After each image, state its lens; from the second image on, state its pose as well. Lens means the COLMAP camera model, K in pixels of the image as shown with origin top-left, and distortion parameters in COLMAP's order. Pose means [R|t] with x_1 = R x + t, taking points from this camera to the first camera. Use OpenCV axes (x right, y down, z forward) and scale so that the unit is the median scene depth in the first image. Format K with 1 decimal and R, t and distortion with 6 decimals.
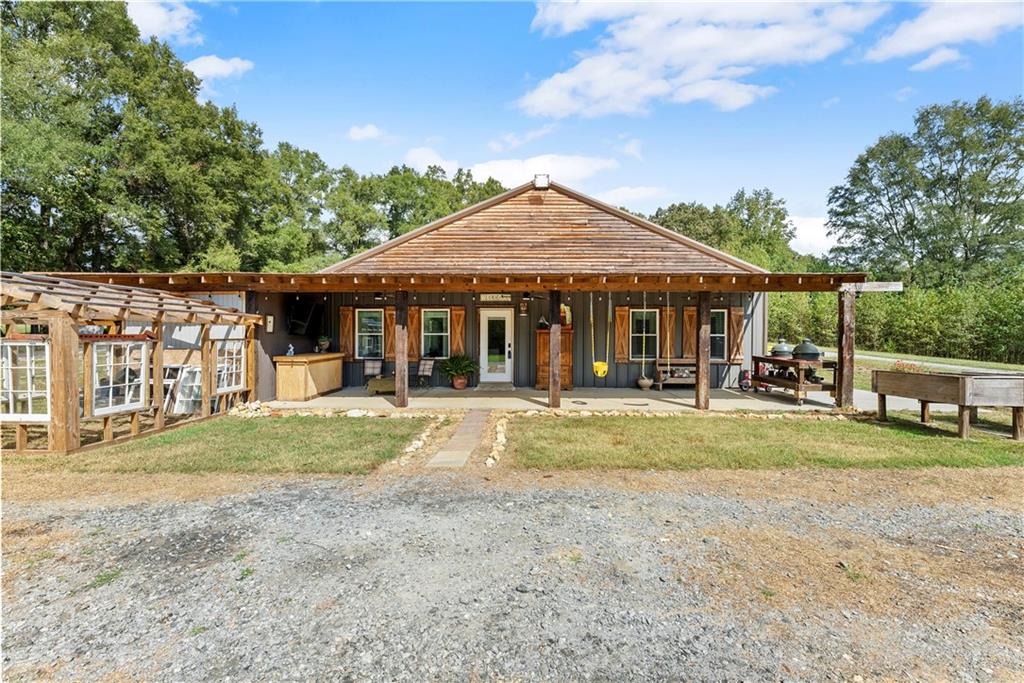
lens RADIAL K [[434.2, 0, 511.6], [0, 434.2, 337.2], [0, 0, 1]] dist [-0.003024, 0.000568]
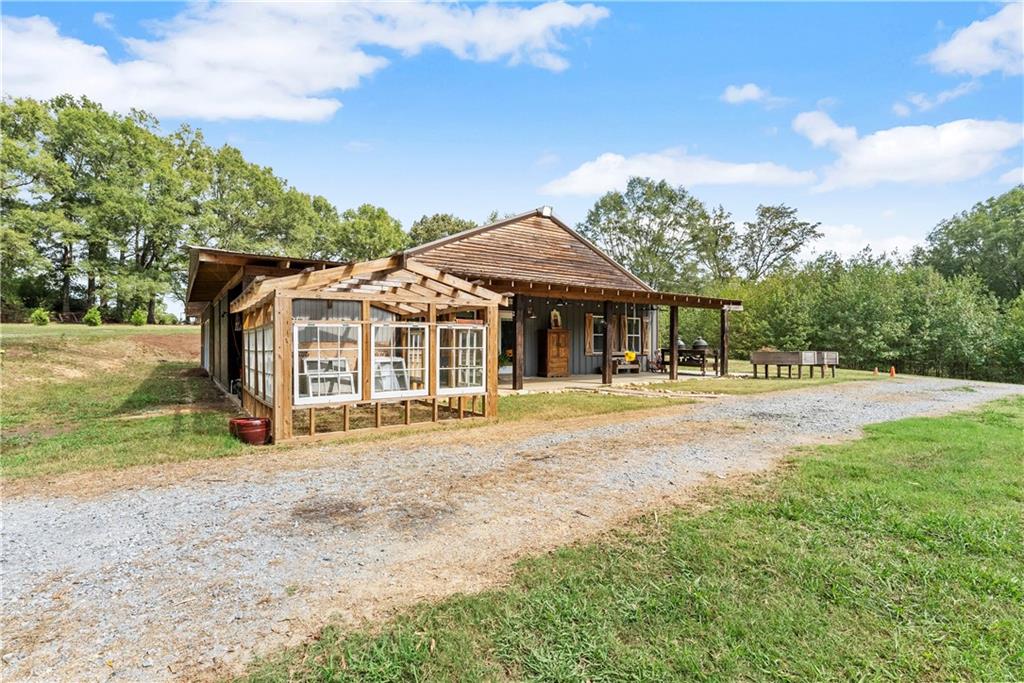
lens RADIAL K [[481.1, 0, 512.4], [0, 481.1, 343.8], [0, 0, 1]] dist [-0.000170, 0.000639]
pose [[0.815156, -0.000495, 0.579241, -0.793174], [0.005825, 0.999956, -0.007343, 0.032109], [-0.579212, 0.009360, 0.815123, -0.070904]]
